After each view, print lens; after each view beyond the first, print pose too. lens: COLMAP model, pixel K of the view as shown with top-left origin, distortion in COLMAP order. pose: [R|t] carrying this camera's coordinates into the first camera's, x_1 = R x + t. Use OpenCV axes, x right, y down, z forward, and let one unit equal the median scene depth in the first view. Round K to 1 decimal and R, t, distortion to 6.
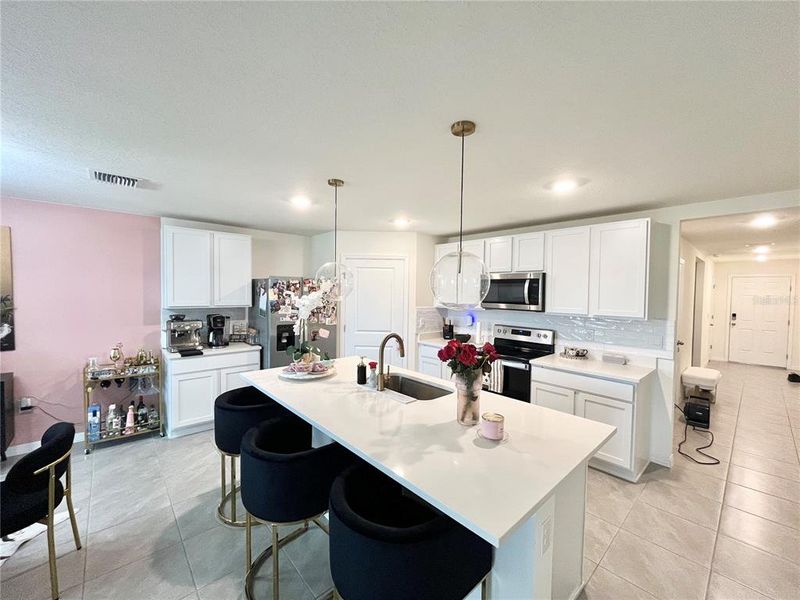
lens RADIAL K [[324.2, 0, 398.9], [0, 324.2, 300.6], [0, 0, 1]] dist [-0.001367, -0.000976]
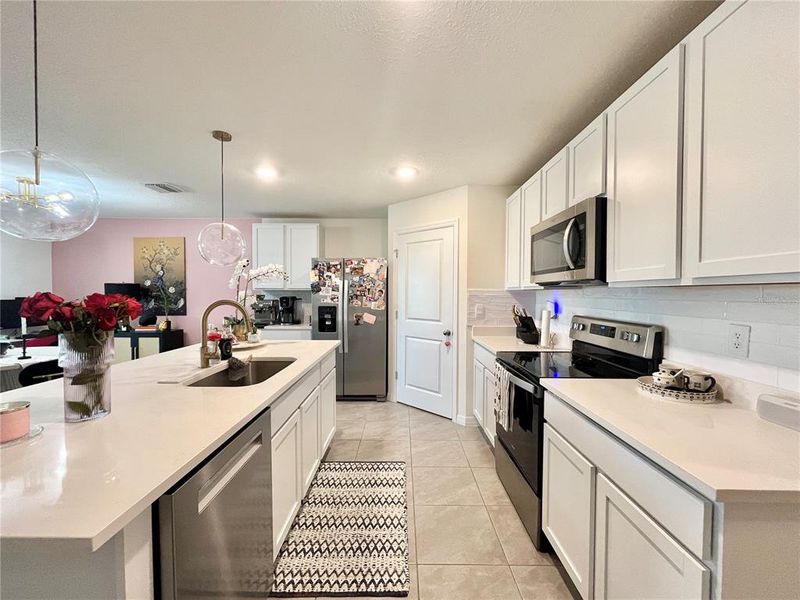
lens RADIAL K [[324.2, 0, 399.4], [0, 324.2, 299.7], [0, 0, 1]] dist [-0.001367, -0.000976]
pose [[0.737583, 0.003729, -0.675246, 0.506290], [-0.014024, 0.999854, -0.009797, 0.062951], [0.675111, 0.016696, 0.737528, 0.430791]]
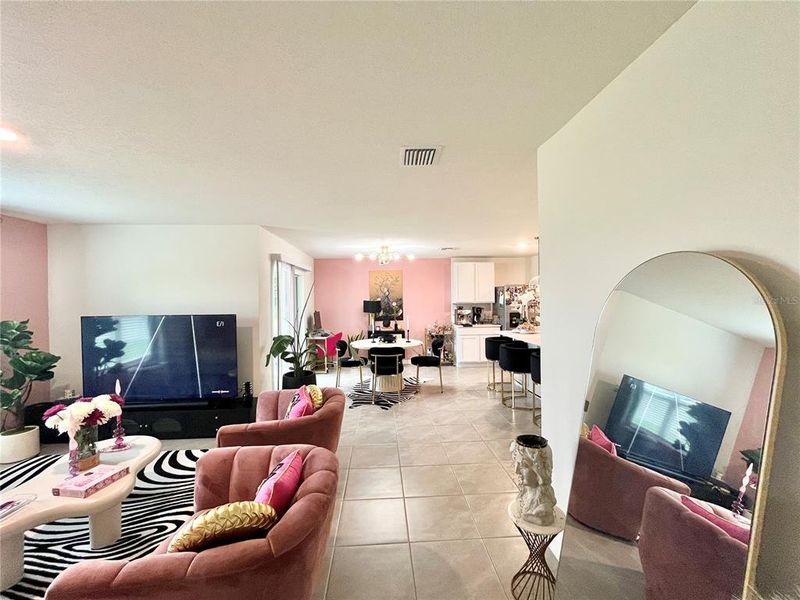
lens RADIAL K [[324.2, 0, 398.5], [0, 324.2, 298.9], [0, 0, 1]] dist [-0.001367, -0.000976]
pose [[0.779841, -0.020608, -0.625639, 0.255017], [0.003797, 0.999595, -0.028192, 0.049462], [0.625967, 0.019609, 0.779603, -0.748643]]
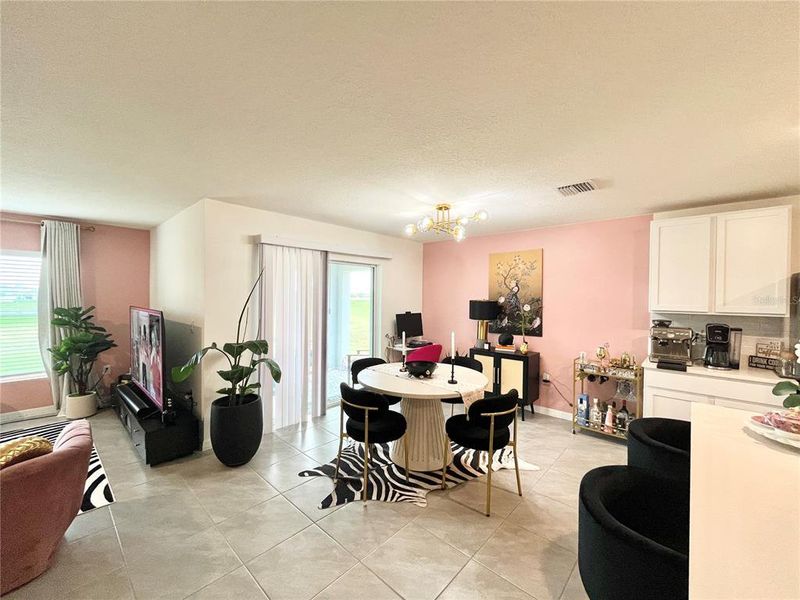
lens RADIAL K [[324.2, 0, 400.2], [0, 324.2, 300.2], [0, 0, 1]] dist [-0.001367, -0.000976]
pose [[0.099483, -0.000518, -0.995039, 0.106502], [-0.041537, 0.999126, -0.004673, 0.022508], [0.994172, 0.041795, 0.099374, 0.200633]]
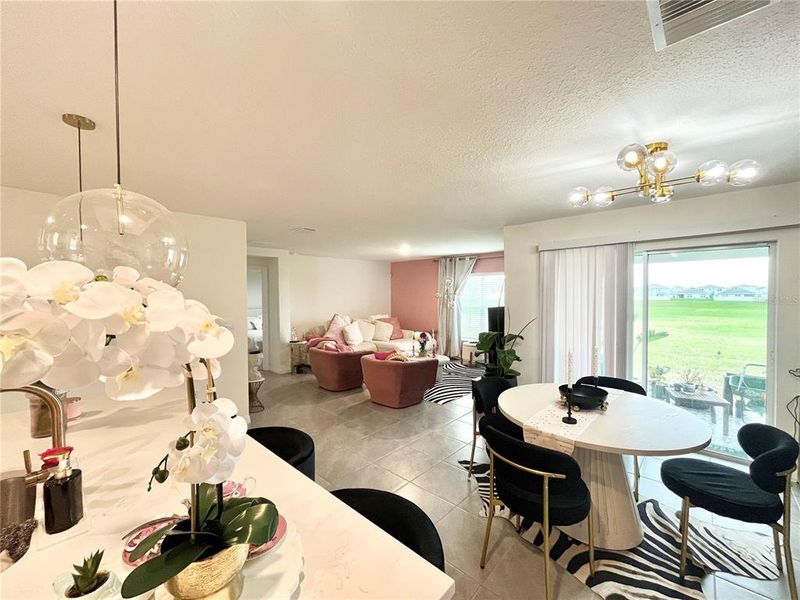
lens RADIAL K [[324.2, 0, 398.2], [0, 324.2, 296.1], [0, 0, 1]] dist [-0.001367, -0.000976]
pose [[-0.996394, -0.005625, -0.084662, -0.294631], [-0.008912, 0.999219, 0.038504, -0.016100], [0.084379, 0.039120, -0.995666, 0.884198]]
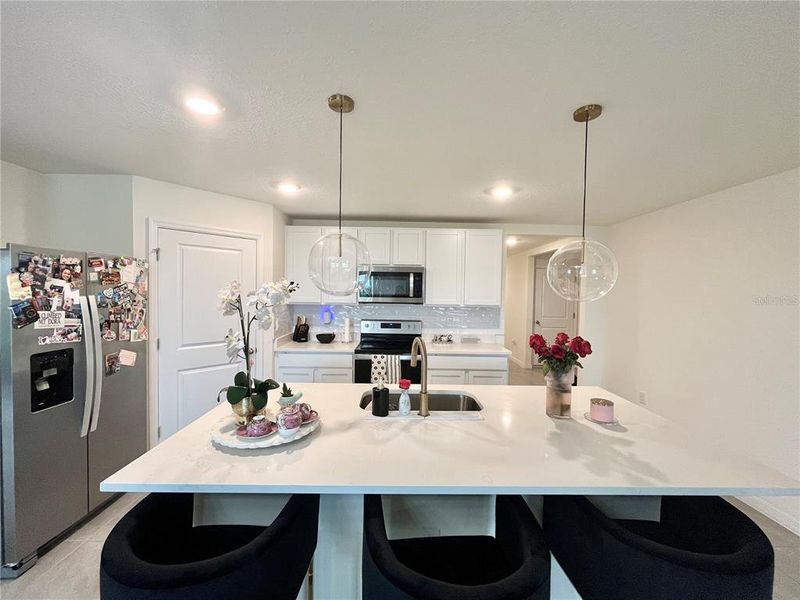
lens RADIAL K [[324.2, 0, 398.9], [0, 324.2, 300.4], [0, 0, 1]] dist [-0.001367, -0.000976]
pose [[0.661803, -0.026772, 0.749200, -0.378665], [0.016817, 0.999641, 0.020867, -0.000431], [-0.749489, -0.001210, 0.662015, 0.327495]]
